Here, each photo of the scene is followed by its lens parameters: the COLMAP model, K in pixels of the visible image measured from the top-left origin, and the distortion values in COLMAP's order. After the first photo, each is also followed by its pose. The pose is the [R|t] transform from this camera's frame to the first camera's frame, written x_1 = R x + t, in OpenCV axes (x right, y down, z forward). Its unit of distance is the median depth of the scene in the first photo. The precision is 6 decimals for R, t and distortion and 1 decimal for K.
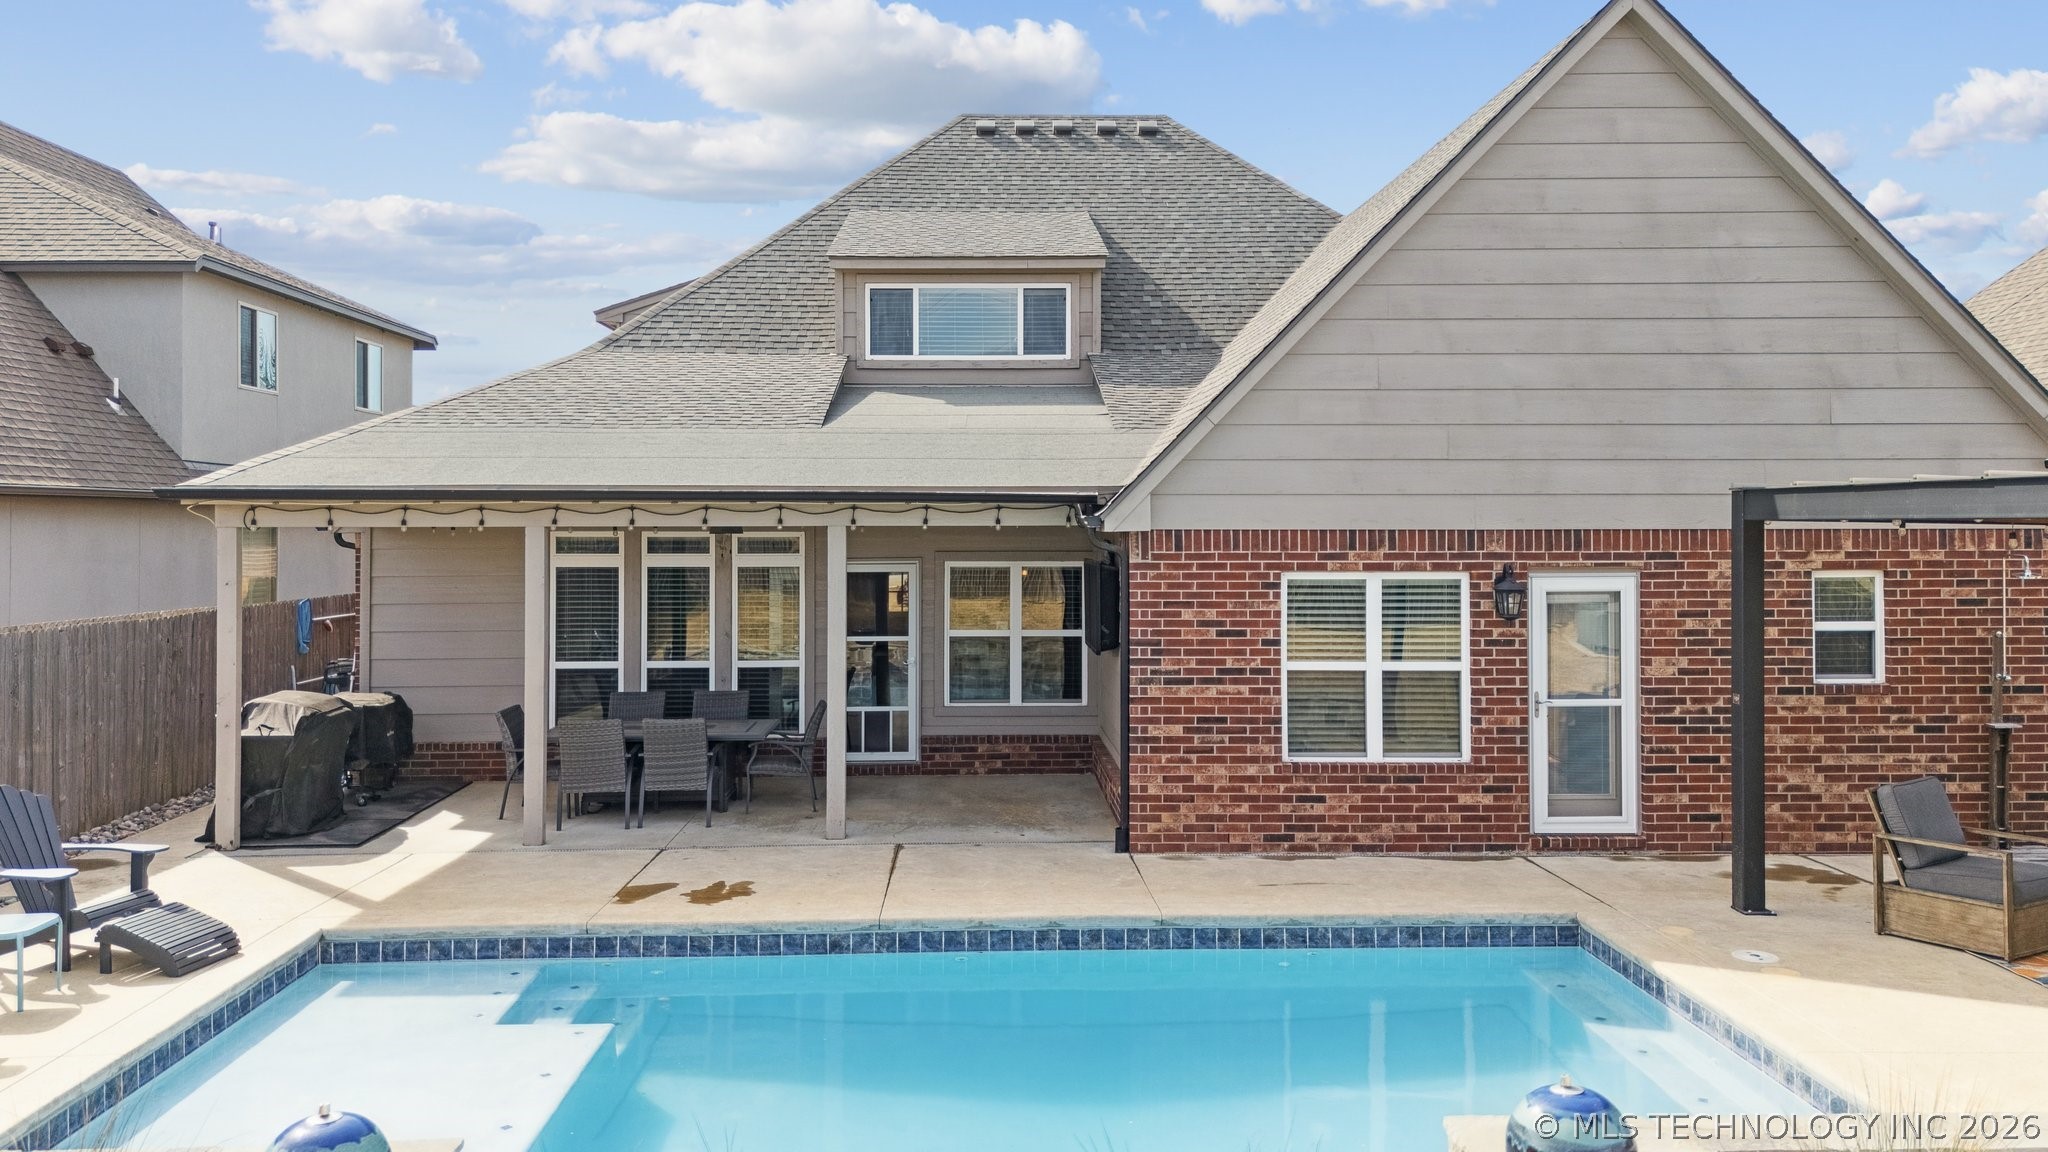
lens RADIAL K [[1420.7, 0, 1080.2], [0, 1420.7, 566.2], [0, 0, 1]] dist [0.091559, -0.116488]
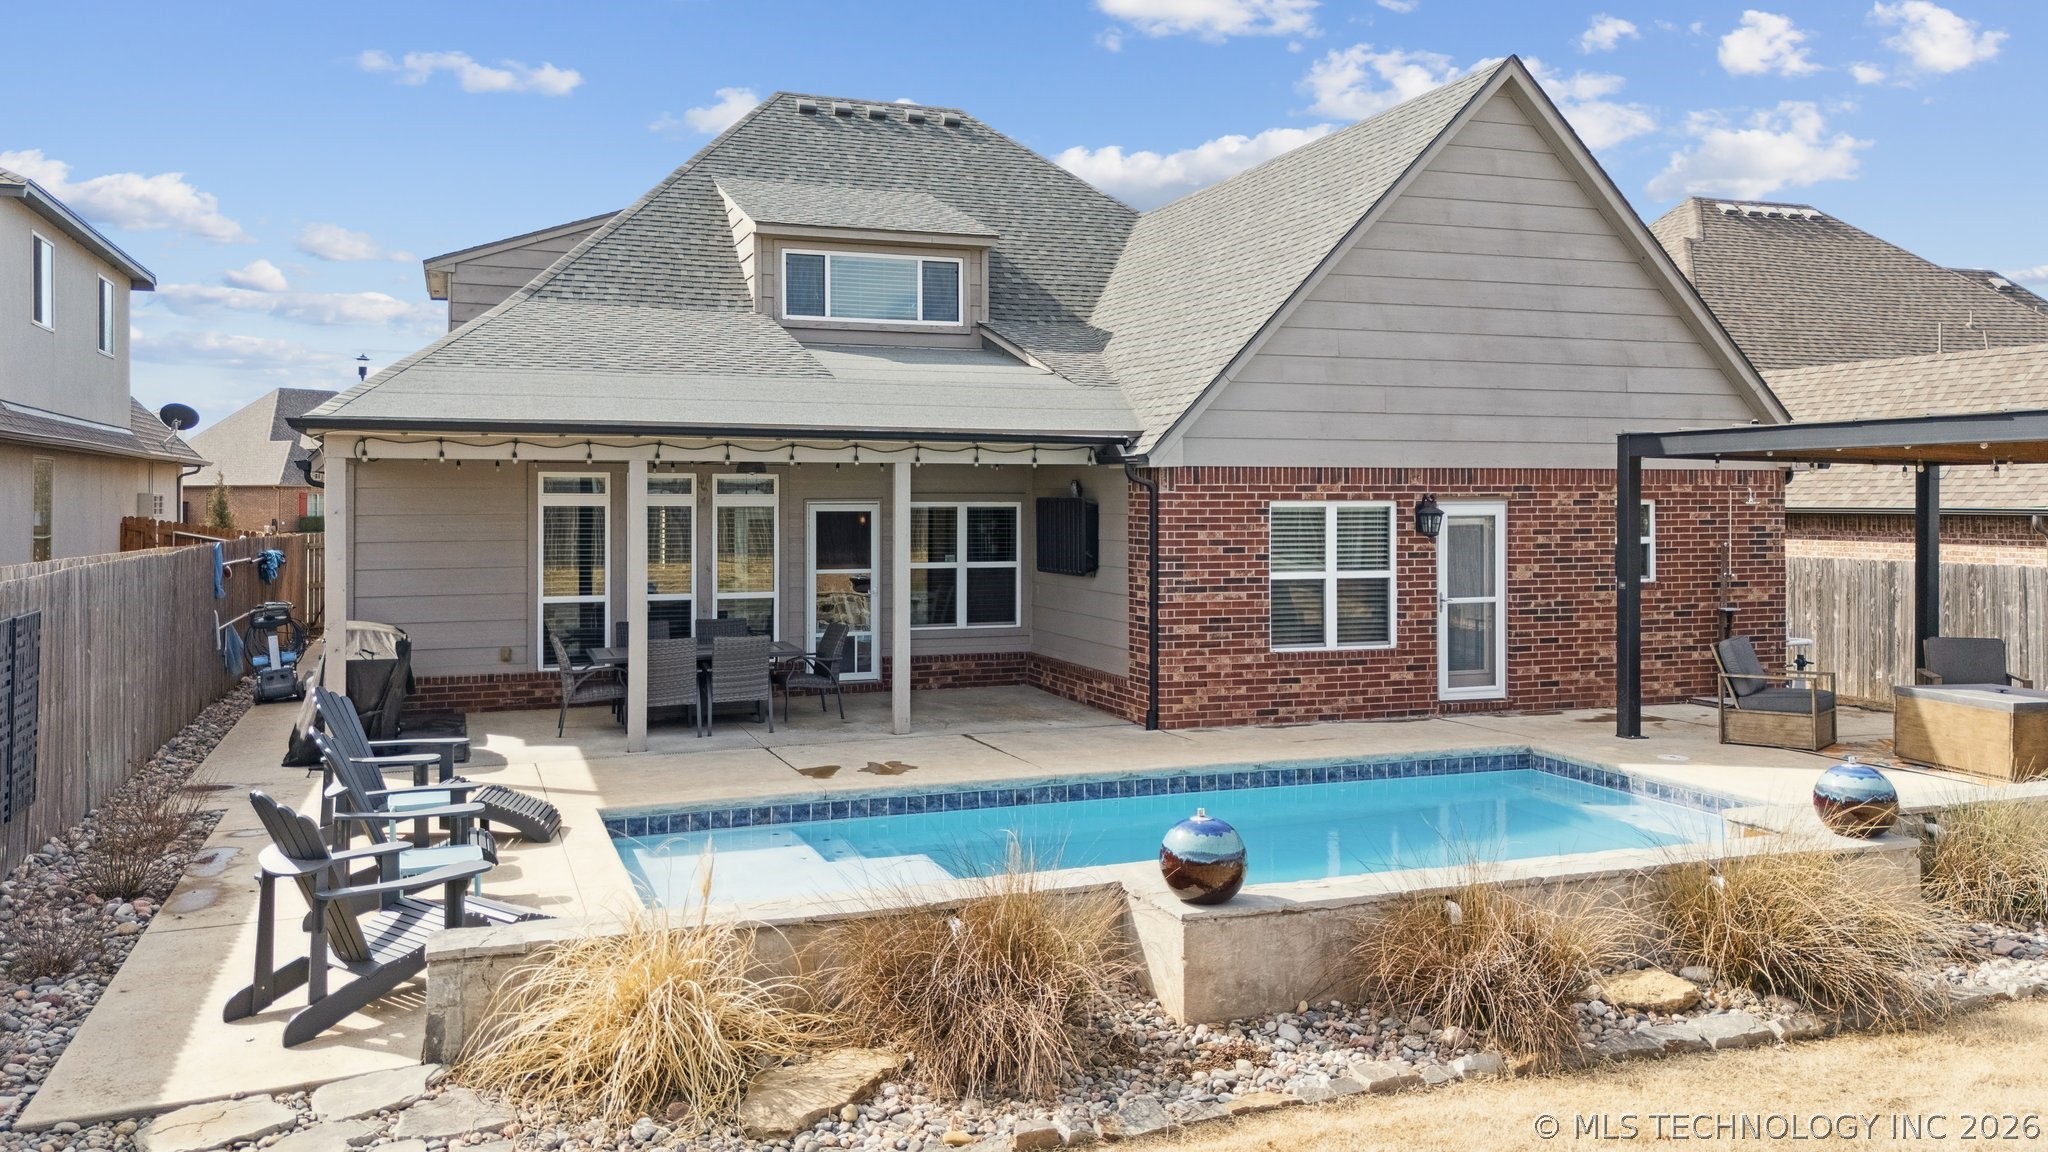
lens RADIAL K [[1442.0, 0, 973.1], [0, 1442.0, 571.5], [0, 0, 1]] dist [0.108451, -0.141729]
pose [[0.952226, -0.013652, 0.305090, -0.496381], [0.009399, 0.999837, 0.015405, 0.044120], [-0.305250, -0.011802, 0.952199, -0.135906]]
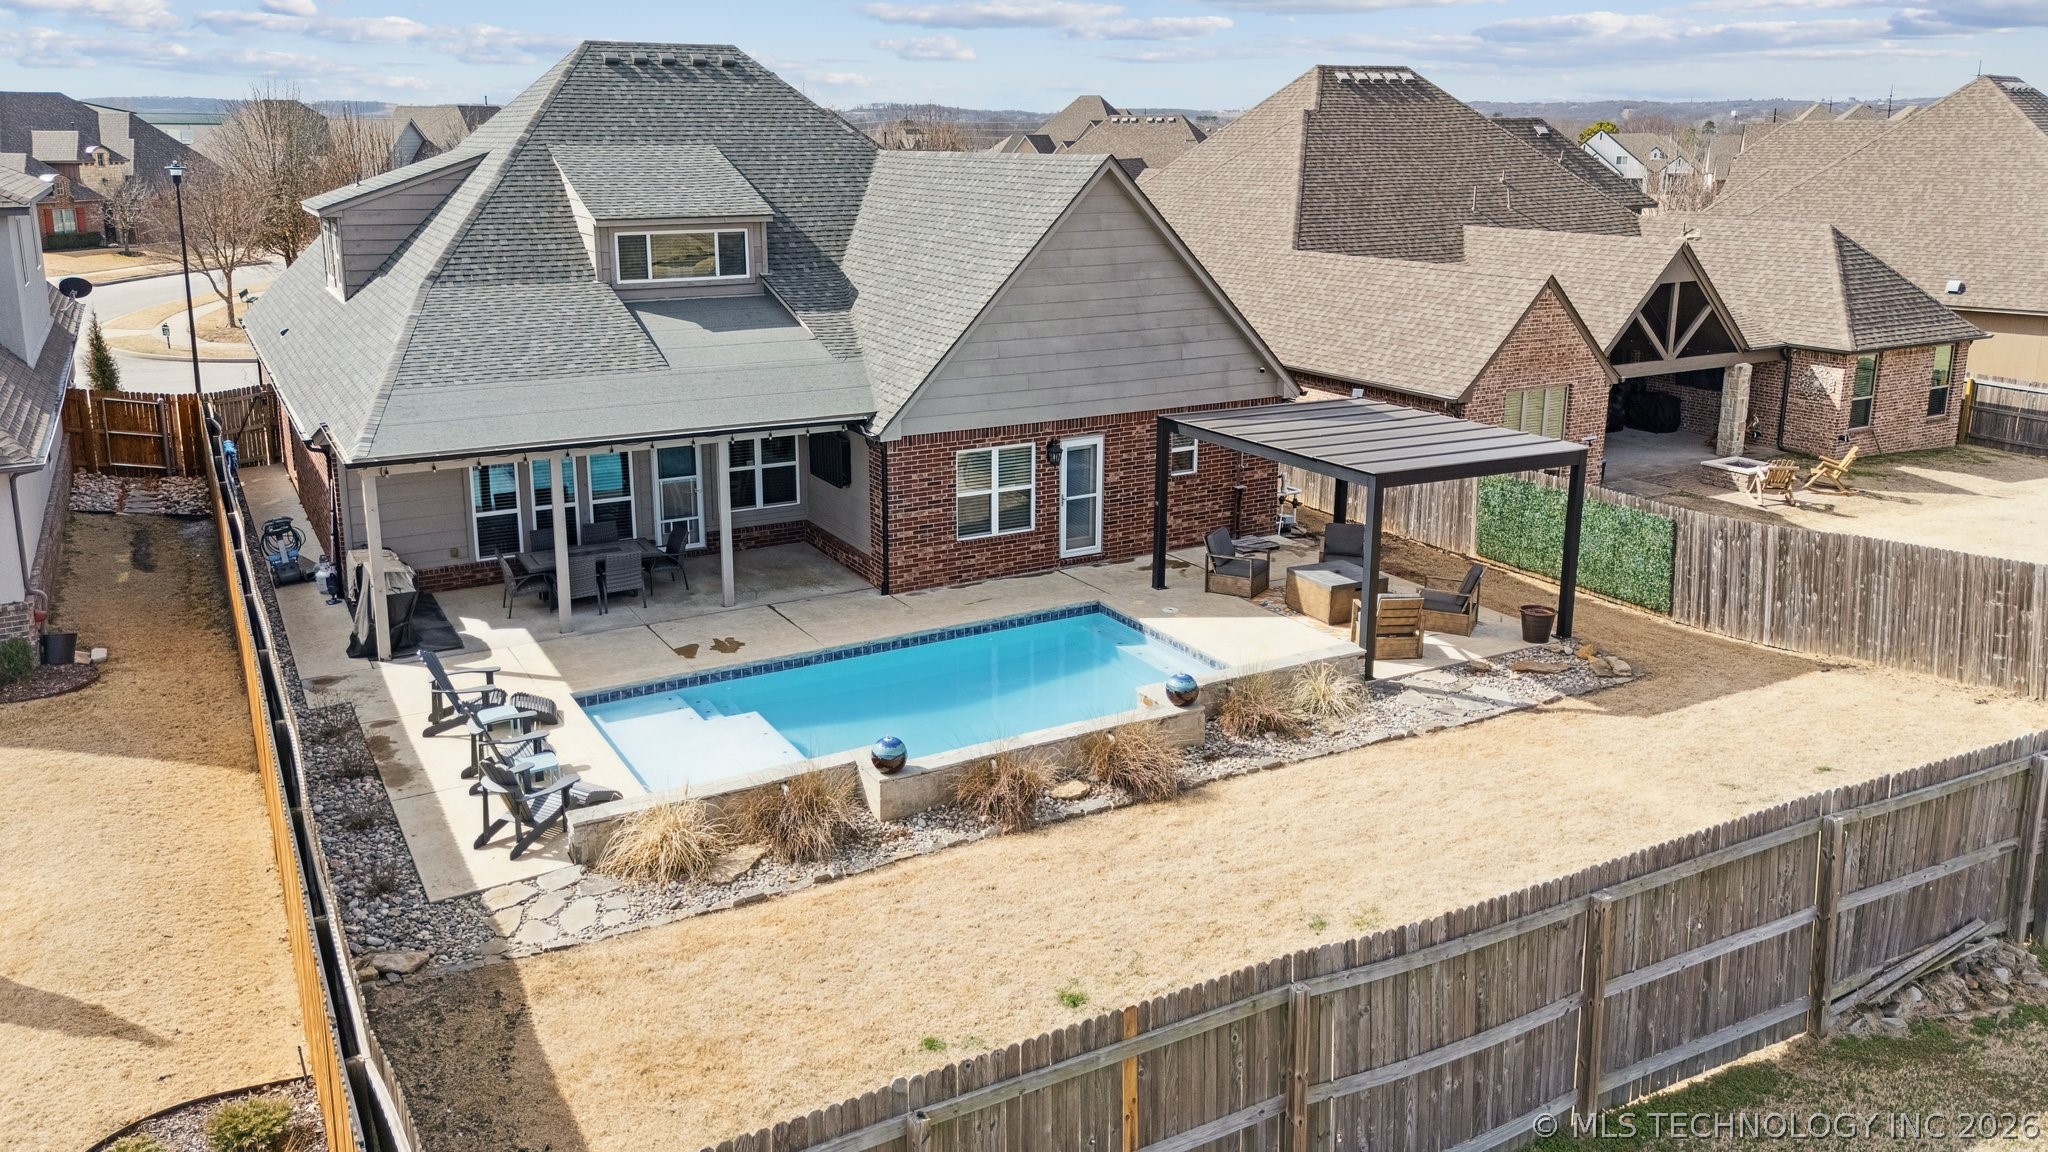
lens RADIAL K [[1524.5, 0, 1014.1], [0, 1524.5, 567.5], [0, 0, 1]] dist [0.120802, -0.156504]
pose [[0.882877, -0.129794, 0.451312, -0.780824], [-0.000949, 0.960550, 0.278104, -0.437757], [-0.469604, -0.245960, 0.847924, -0.909323]]
